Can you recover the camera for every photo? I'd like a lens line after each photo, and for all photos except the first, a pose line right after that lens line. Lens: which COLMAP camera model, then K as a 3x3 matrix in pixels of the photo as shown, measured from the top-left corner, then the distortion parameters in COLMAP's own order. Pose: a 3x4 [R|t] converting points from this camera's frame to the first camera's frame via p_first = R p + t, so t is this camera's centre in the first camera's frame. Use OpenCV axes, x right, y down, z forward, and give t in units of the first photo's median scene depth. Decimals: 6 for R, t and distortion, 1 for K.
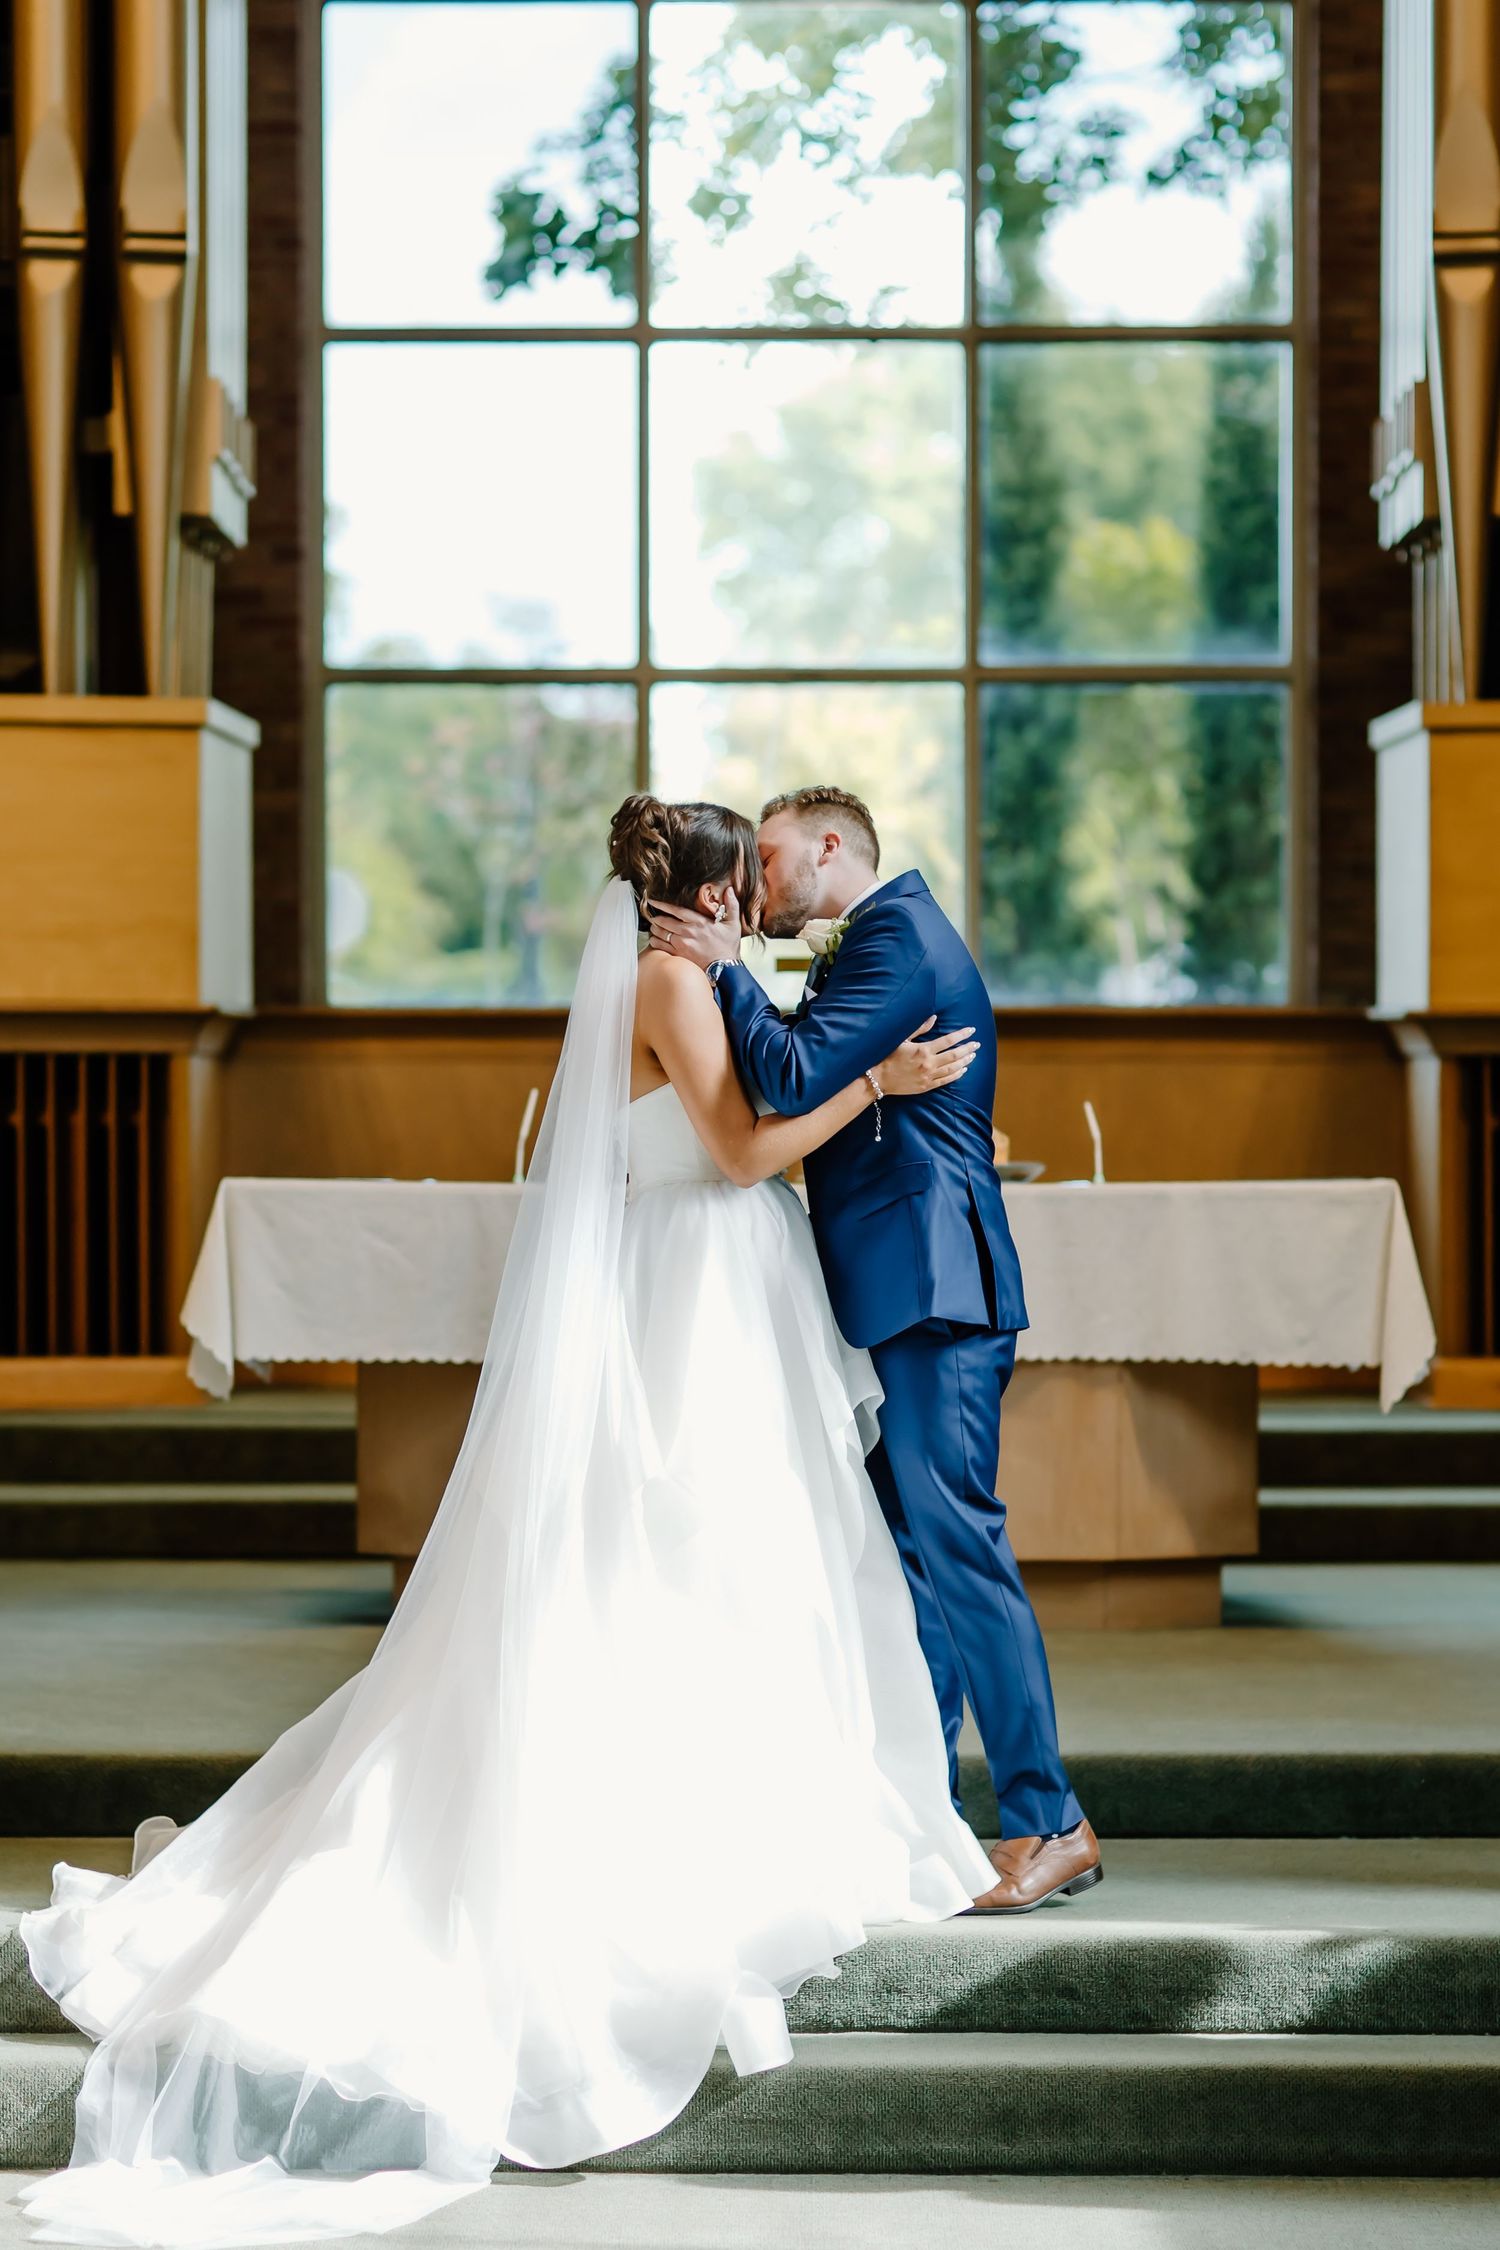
lens RADIAL K [[5482.6, 0, 750.0], [0, 5482.6, 1125.0], [0, 0, 1]] dist [0.029746, 0.171727]
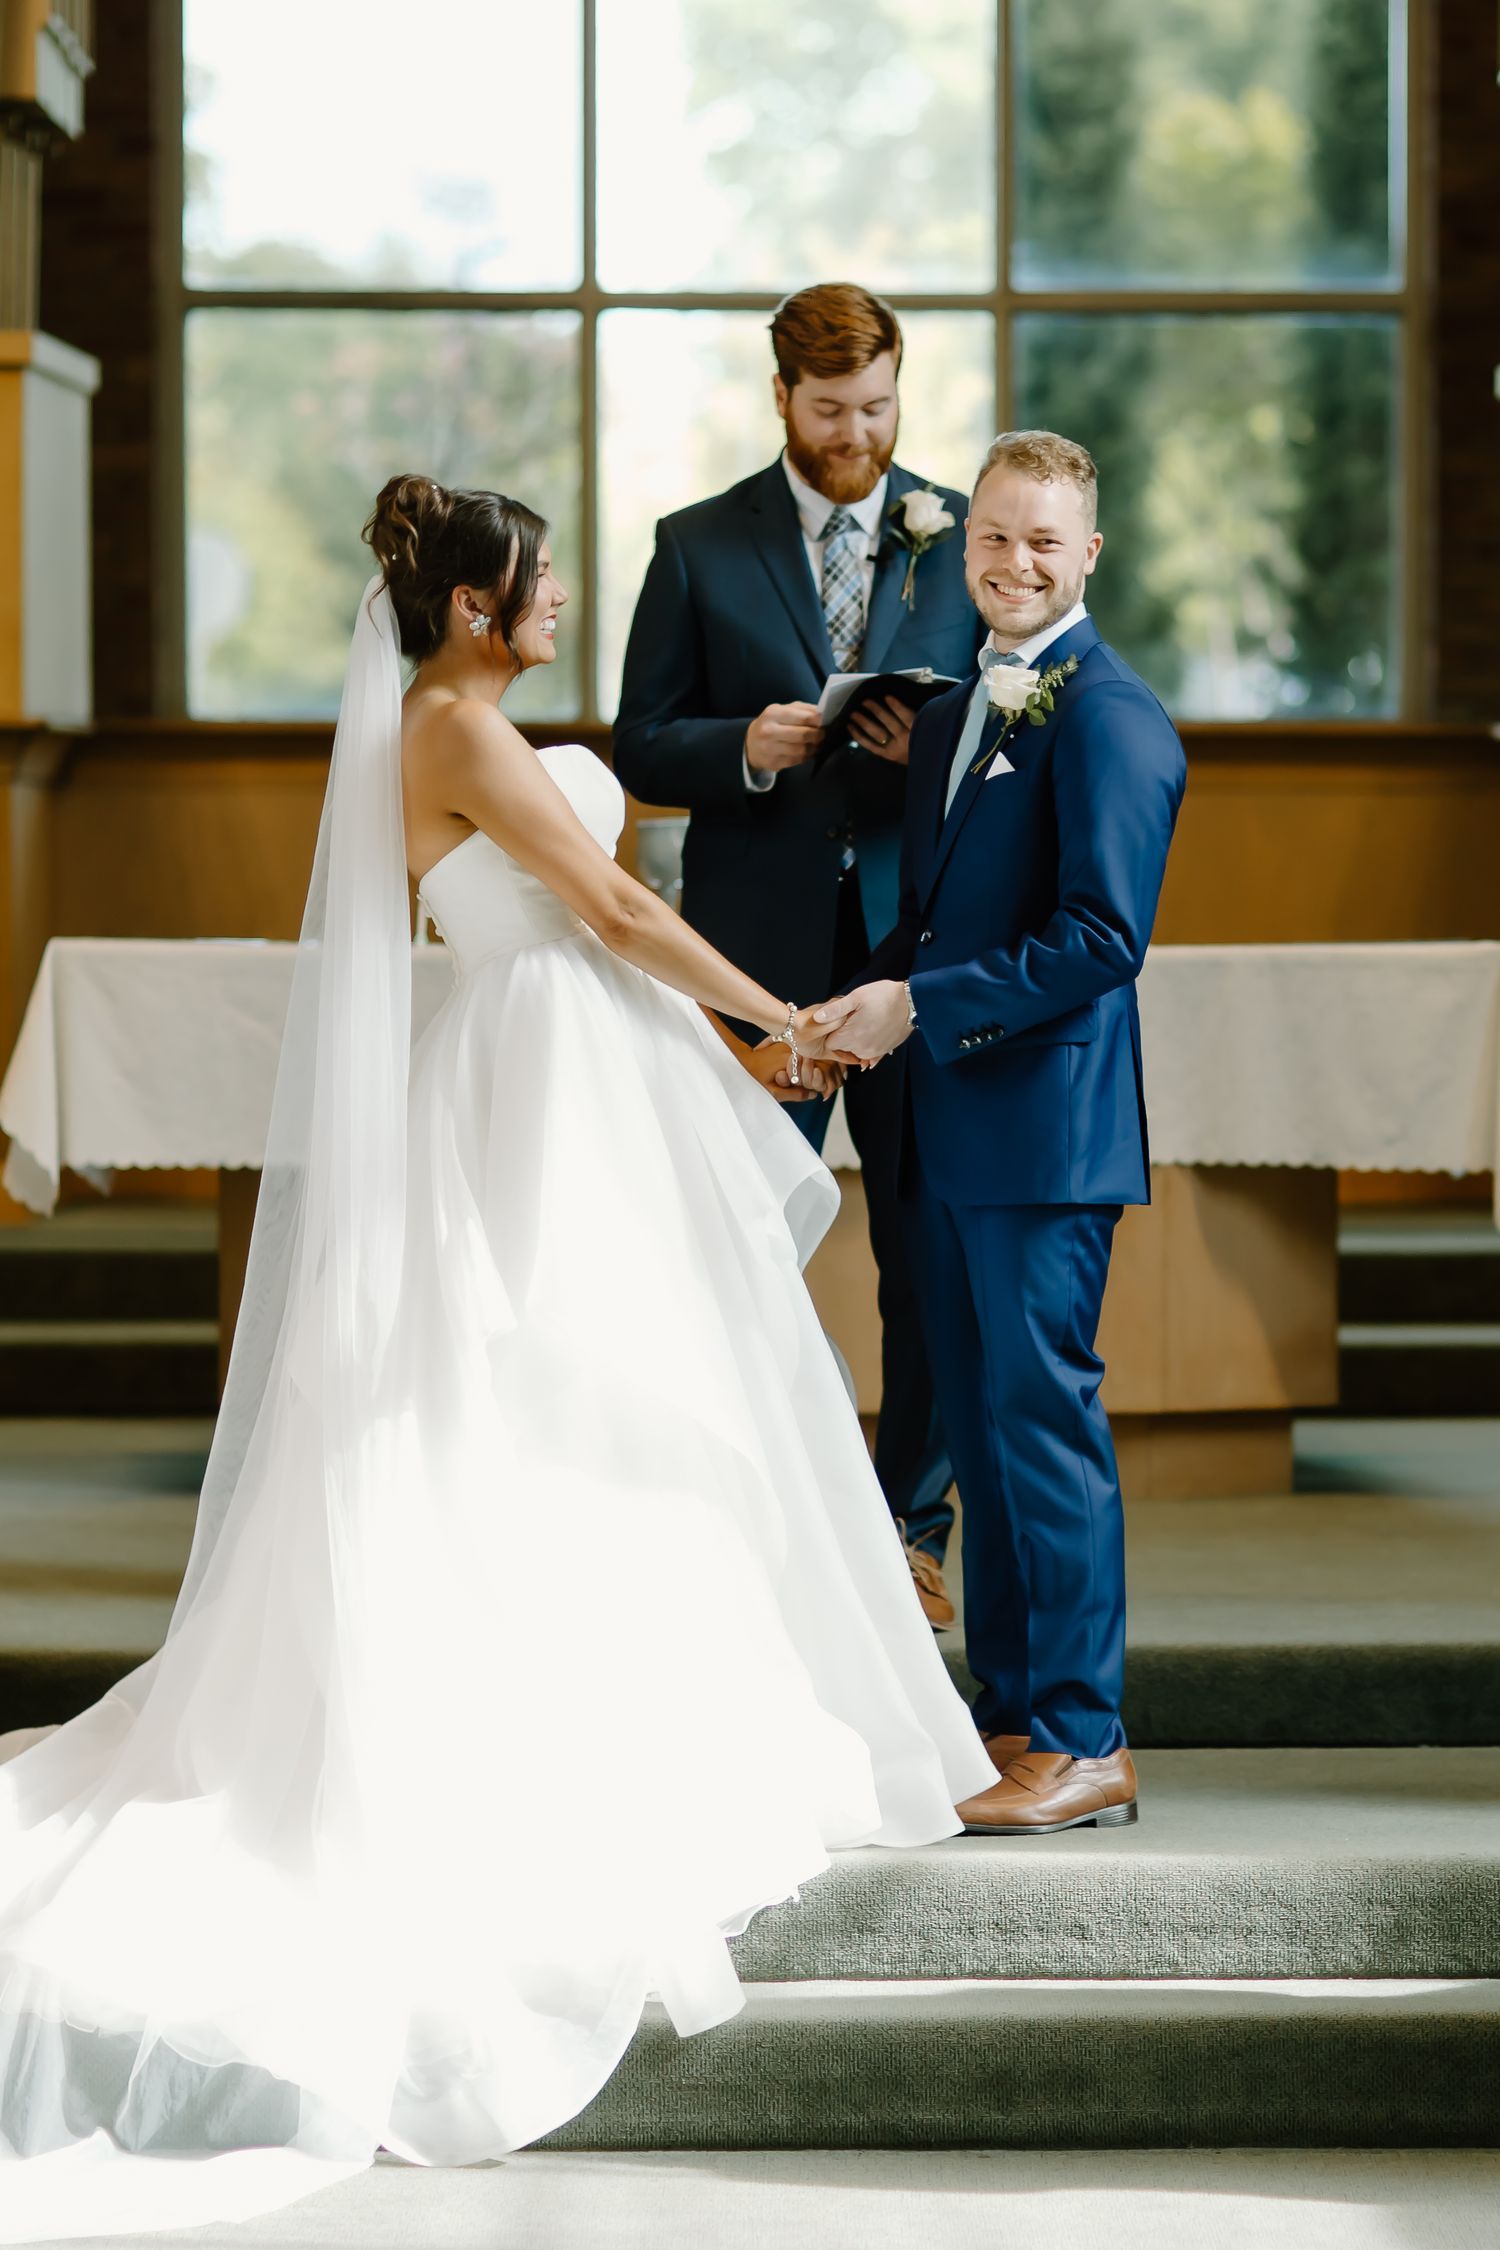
lens RADIAL K [[5439.2, 0, 787.9], [0, 5439.2, 995.3], [0, 0, 1]] dist [0.046848, -0.213912]
pose [[0.998886, 0.000095, 0.047192, -0.027306], [-0.000710, 0.999915, 0.013011, 0.007787], [-0.047187, -0.013030, 0.998801, 0.210040]]
